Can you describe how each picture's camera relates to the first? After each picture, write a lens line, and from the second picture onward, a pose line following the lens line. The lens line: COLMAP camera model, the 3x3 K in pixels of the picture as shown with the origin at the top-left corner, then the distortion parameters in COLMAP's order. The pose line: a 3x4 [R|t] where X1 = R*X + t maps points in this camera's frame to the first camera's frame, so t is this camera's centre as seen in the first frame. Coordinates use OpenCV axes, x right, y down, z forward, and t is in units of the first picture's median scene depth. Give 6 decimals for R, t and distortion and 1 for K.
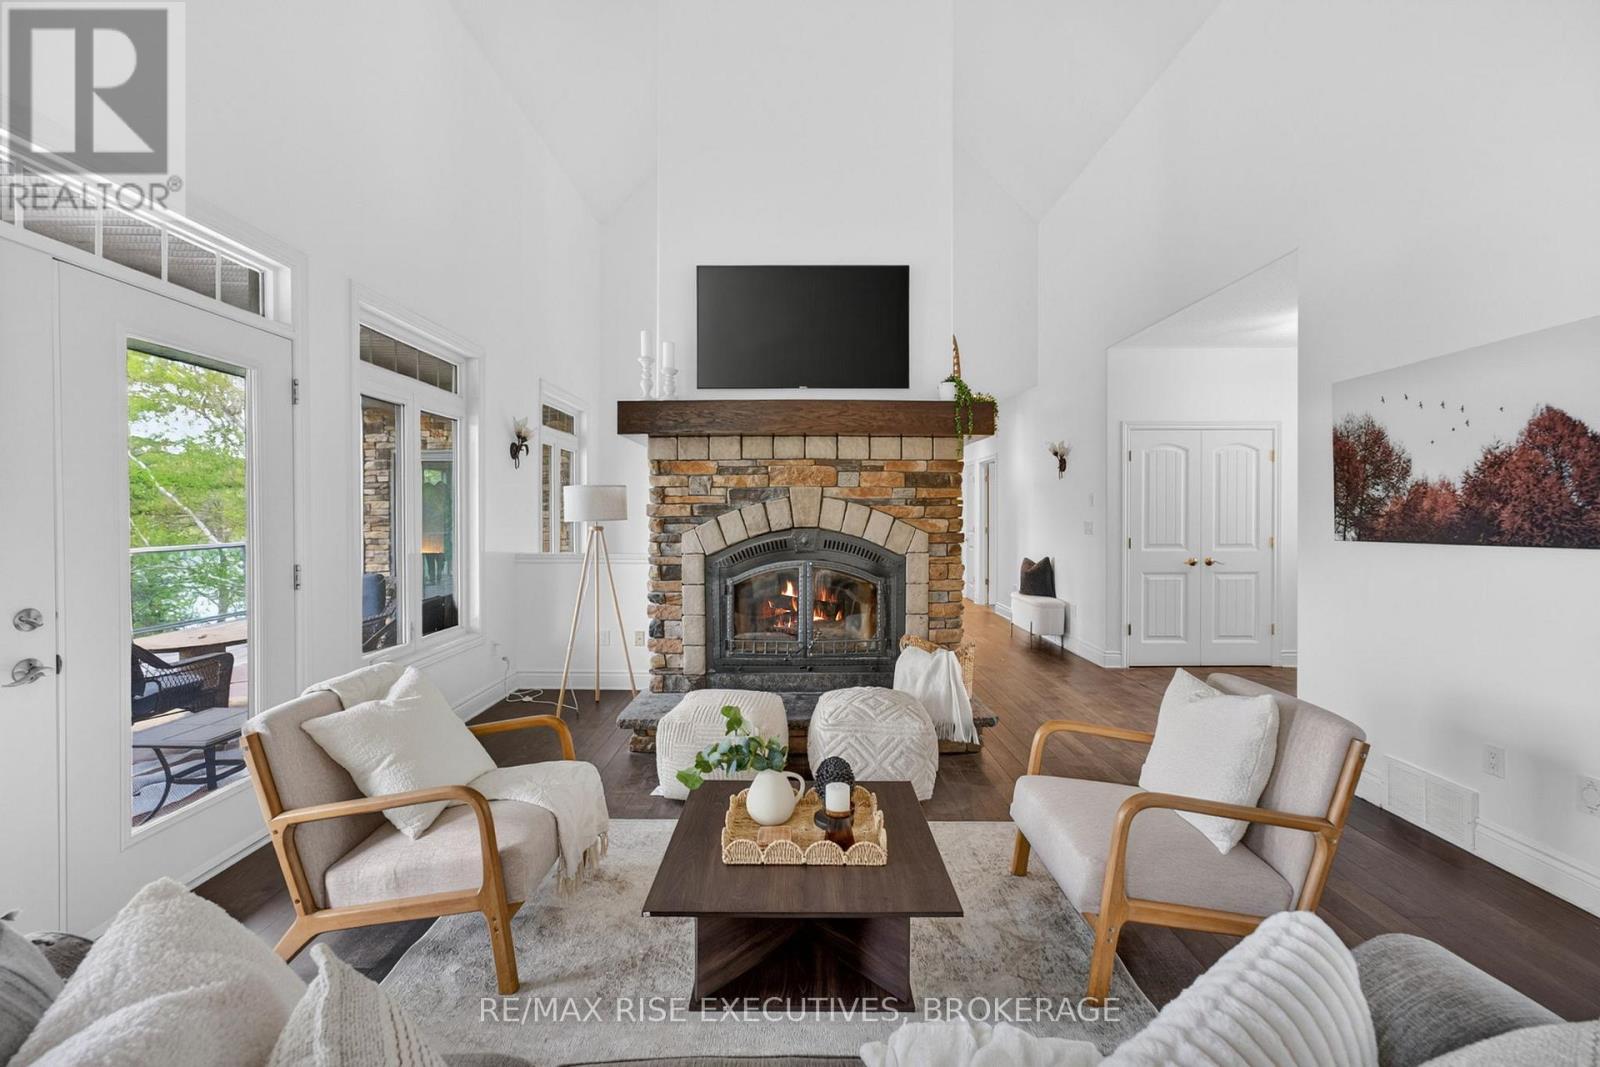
lens RADIAL K [[646.4, 0, 803.7], [0, 646.4, 524.0], [0, 0, 1]] dist [0.013210, 0.000055]
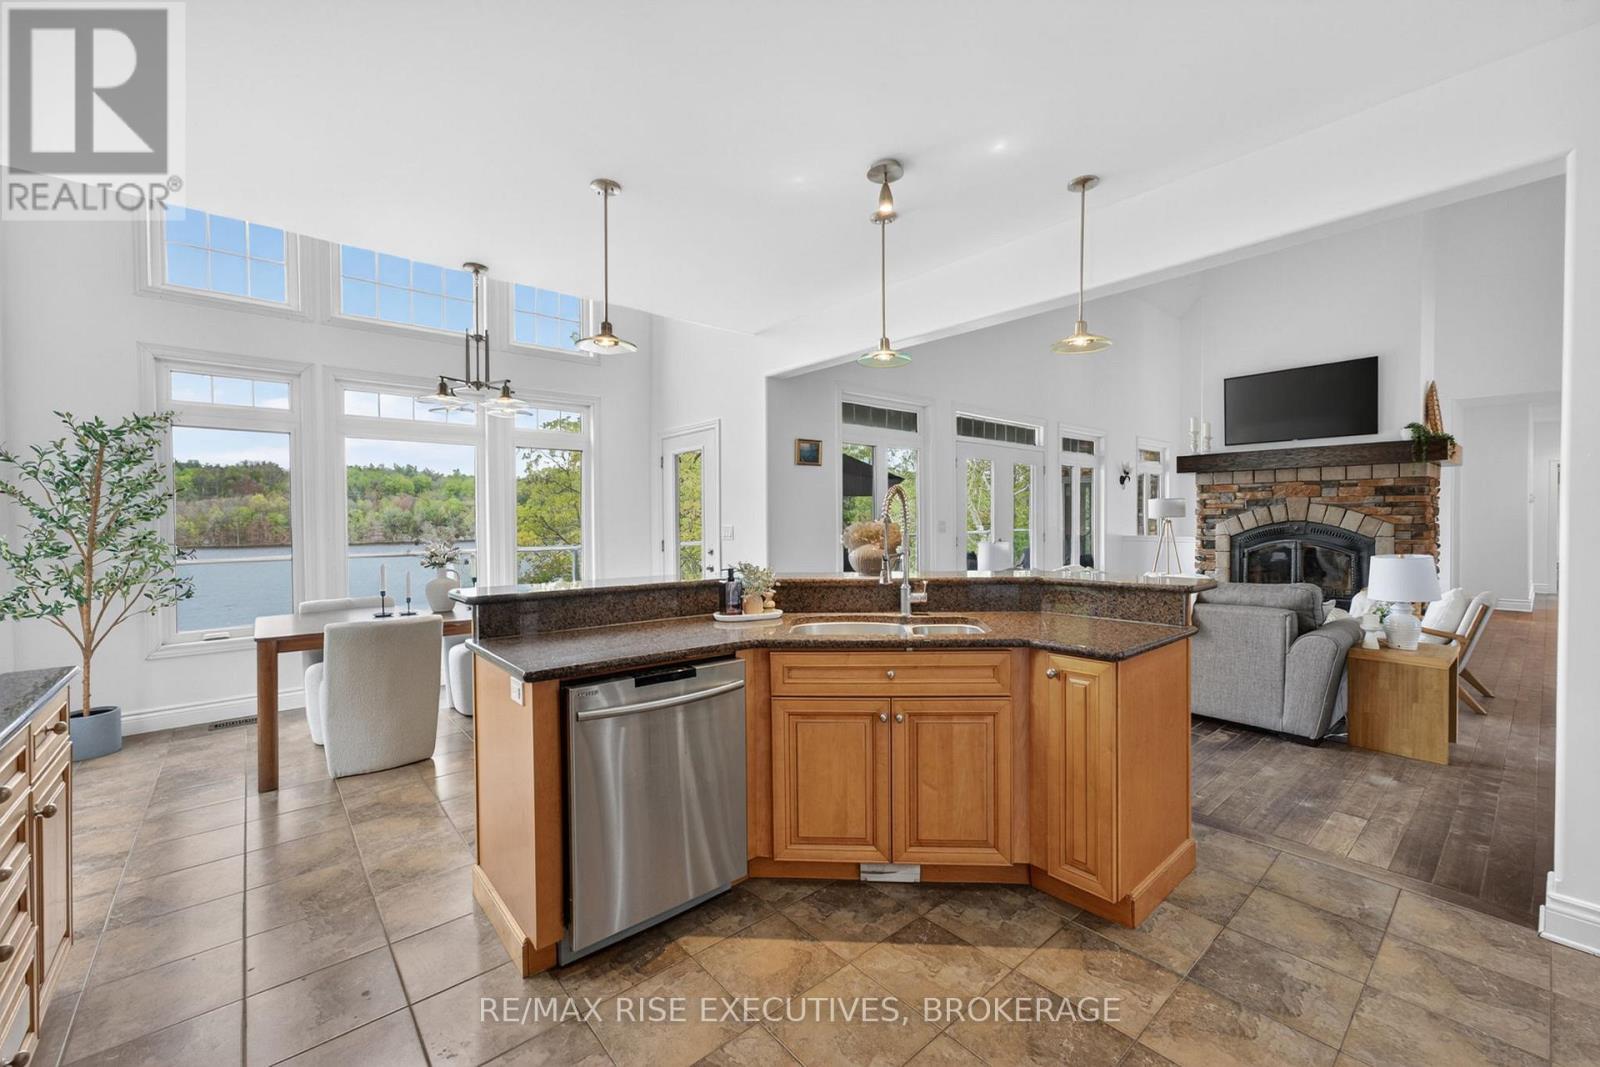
lens RADIAL K [[668.6, 0, 780.3], [0, 668.6, 518.9], [0, 0, 1]] dist [-0.003633, -0.000106]
pose [[0.641589, -0.001536, -0.767047, 0.482513], [-0.002079, 0.999991, -0.003741, 0.009837], [0.767046, 0.003995, 0.641580, -1.200809]]
